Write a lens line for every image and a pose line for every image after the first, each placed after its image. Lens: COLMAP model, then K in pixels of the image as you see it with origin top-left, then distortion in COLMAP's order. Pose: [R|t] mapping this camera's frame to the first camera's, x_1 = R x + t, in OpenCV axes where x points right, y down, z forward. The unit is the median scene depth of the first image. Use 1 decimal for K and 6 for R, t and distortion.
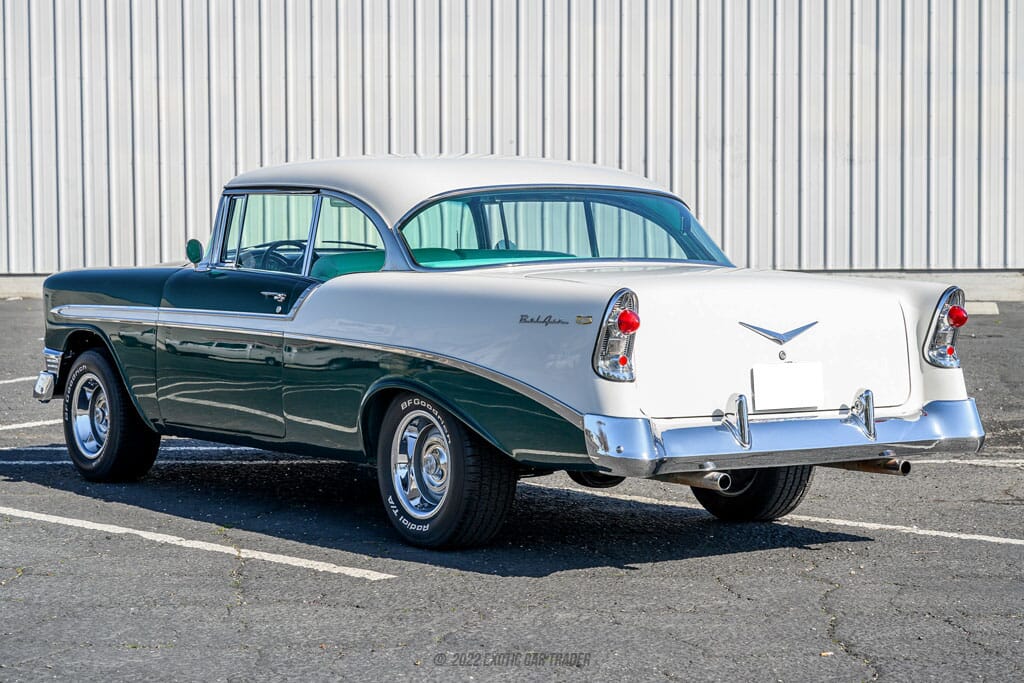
lens RADIAL K [[2178.1, 0, 512.0], [0, 2178.1, 341.5], [0, 0, 1]] dist [-0.011053, 0.064229]
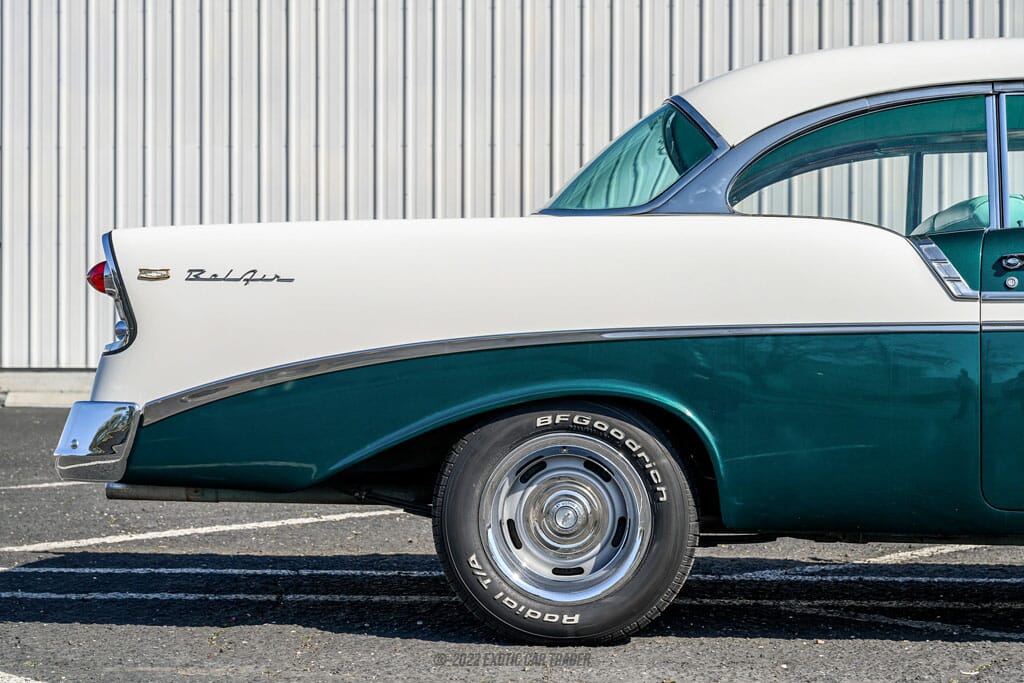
lens RADIAL K [[2186.8, 0, 512.0], [0, 2186.8, 341.5], [0, 0, 1]] dist [0.009794, 0.017470]
pose [[0.998172, 0.005402, -0.060193, -0.140918], [-0.008827, 0.998347, -0.056789, 0.029636], [0.059787, 0.057217, 0.996570, 0.606620]]
